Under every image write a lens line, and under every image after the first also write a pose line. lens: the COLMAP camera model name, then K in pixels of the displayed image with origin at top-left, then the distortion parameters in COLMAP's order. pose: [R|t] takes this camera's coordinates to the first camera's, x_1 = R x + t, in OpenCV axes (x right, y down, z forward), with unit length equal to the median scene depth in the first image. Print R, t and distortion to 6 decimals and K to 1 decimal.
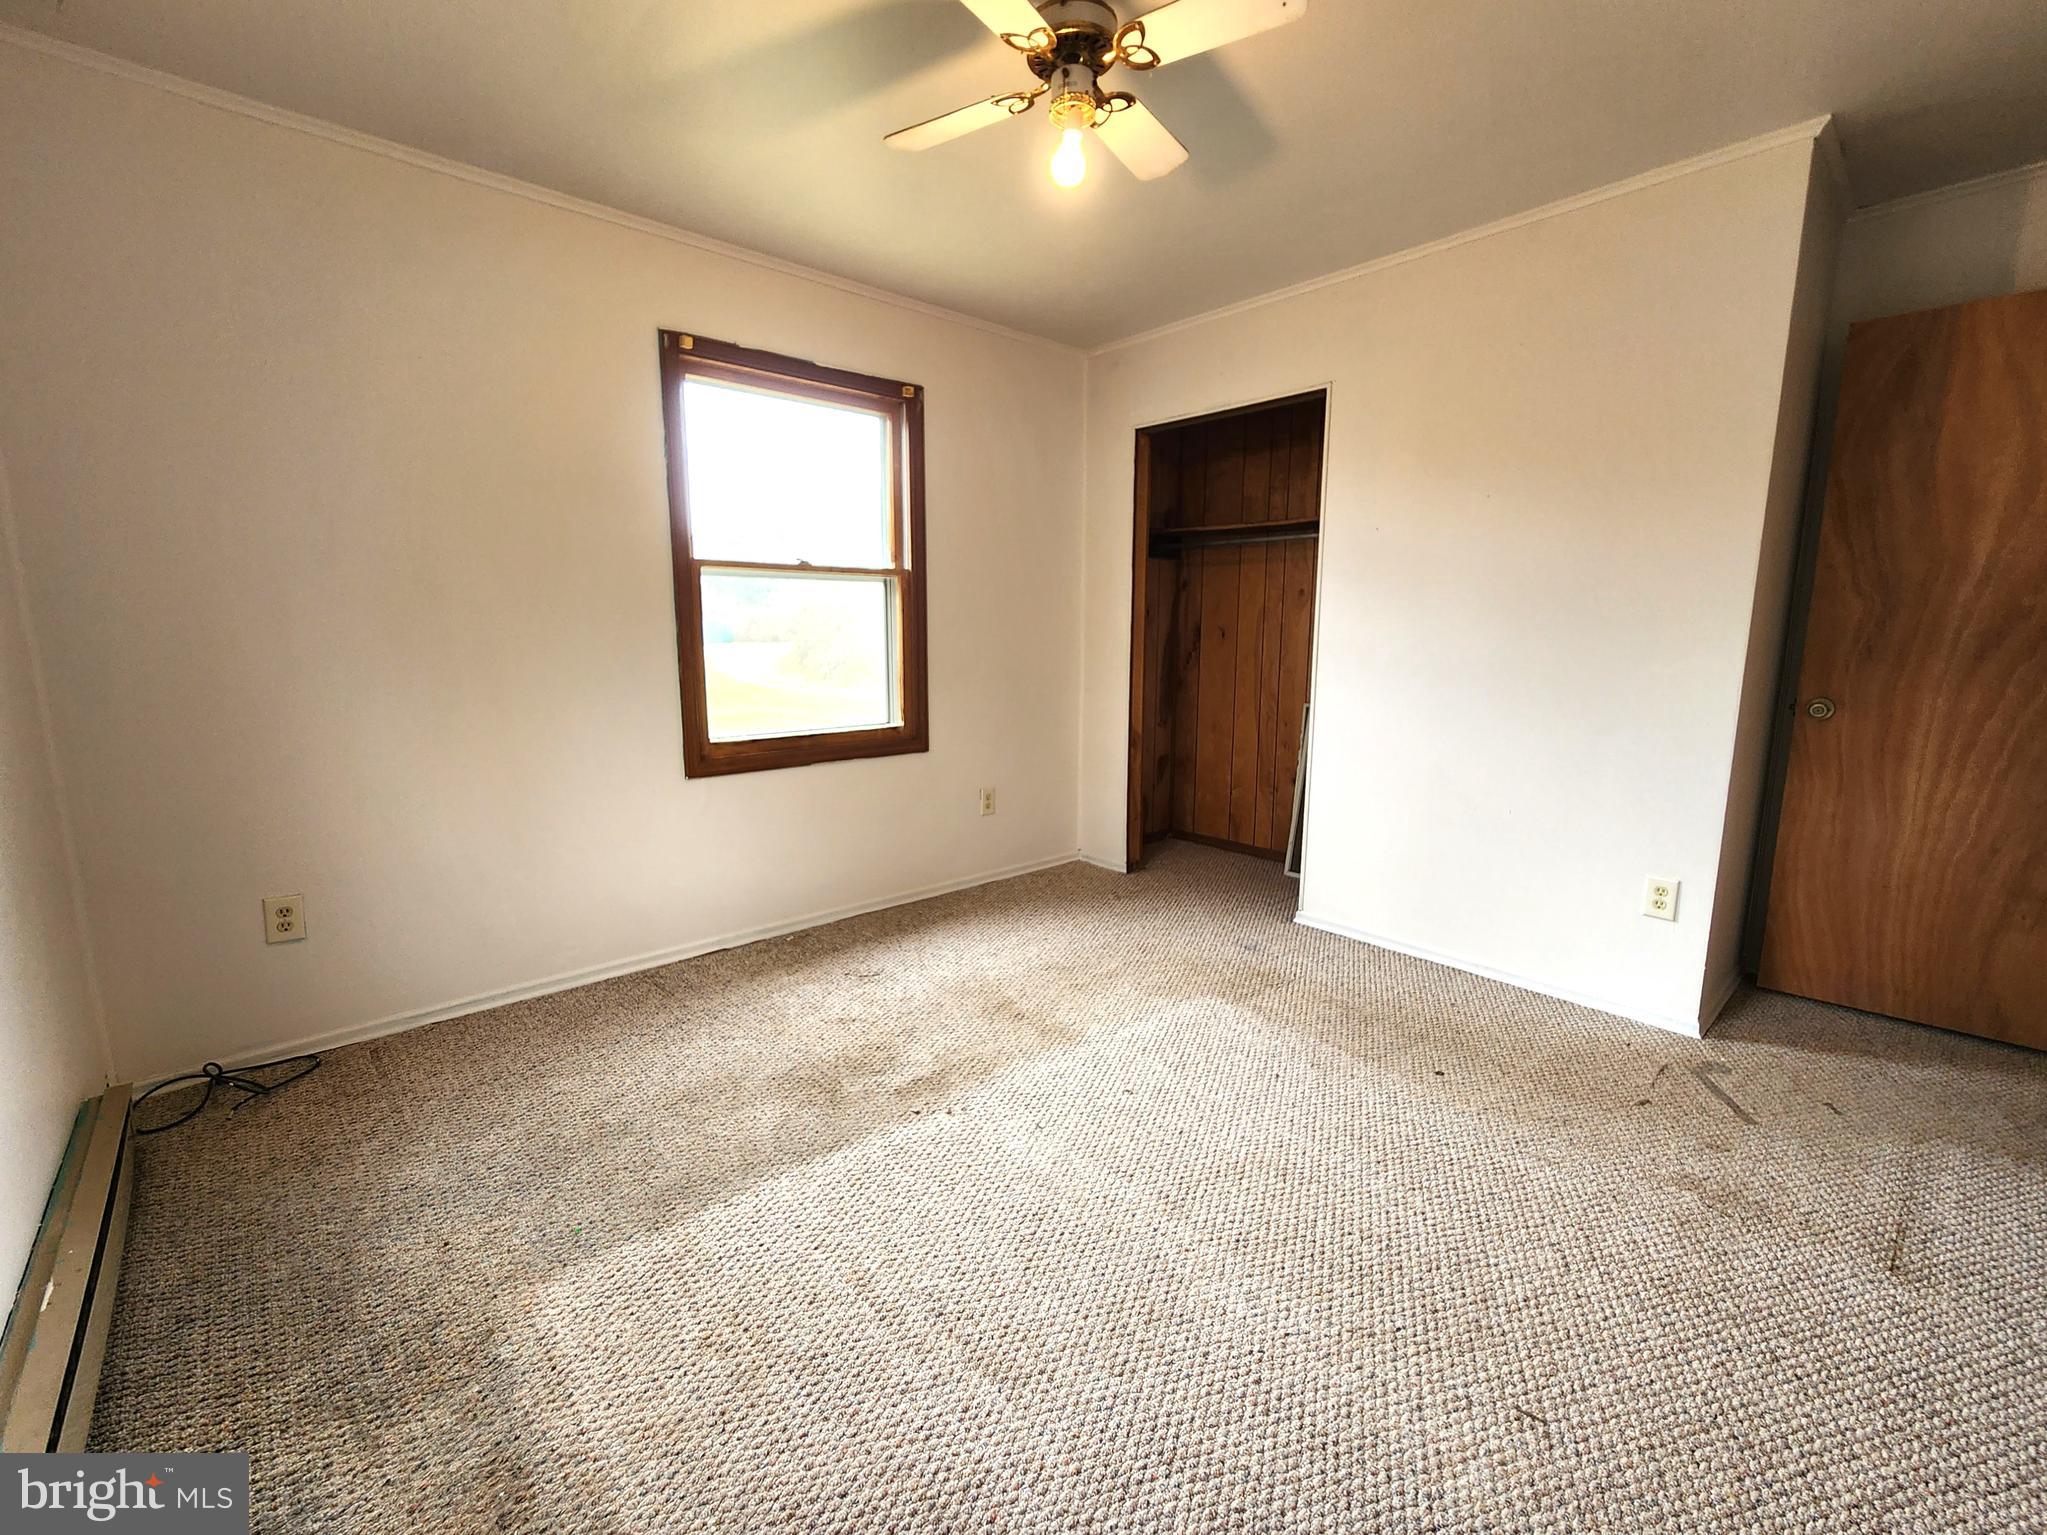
lens RADIAL K [[853.2, 0, 1021.1], [0, 853.2, 762.9], [0, 0, 1]] dist [0.000159, -0.000663]
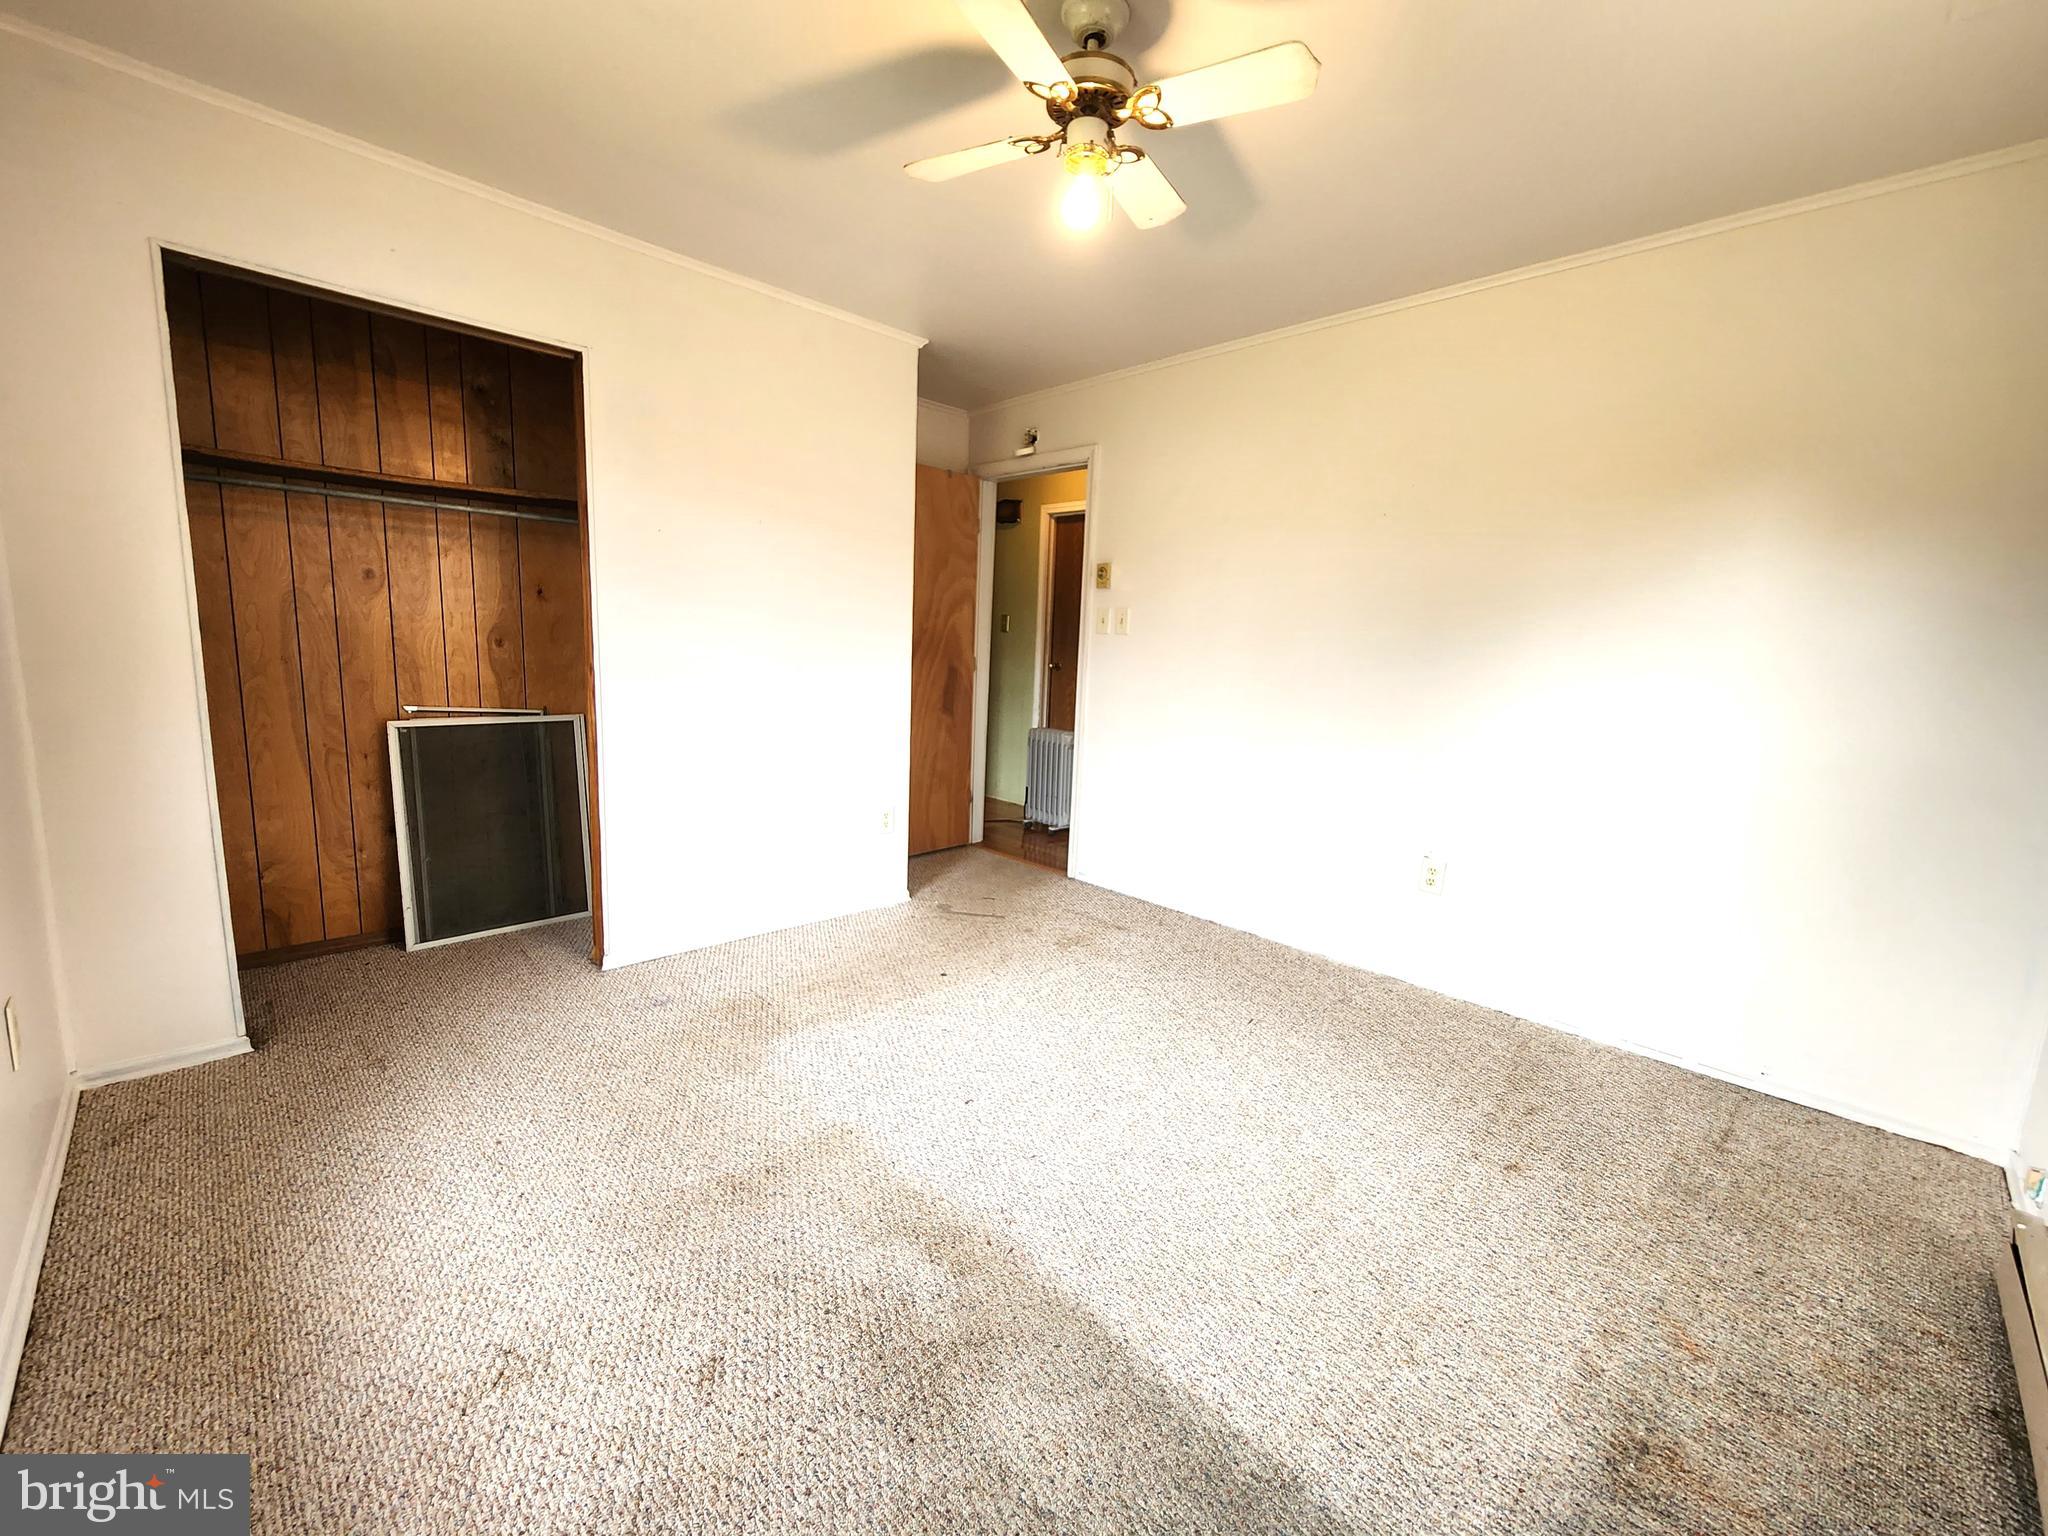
lens RADIAL K [[836.2, 0, 1029.6], [0, 836.2, 766.6], [0, 0, 1]] dist [-0.002318, -0.000199]
pose [[-0.049016, -0.154054, 0.986846, -0.740057], [0.121501, 0.979776, 0.158985, -0.144708], [-0.991380, 0.127696, -0.029307, 0.837084]]
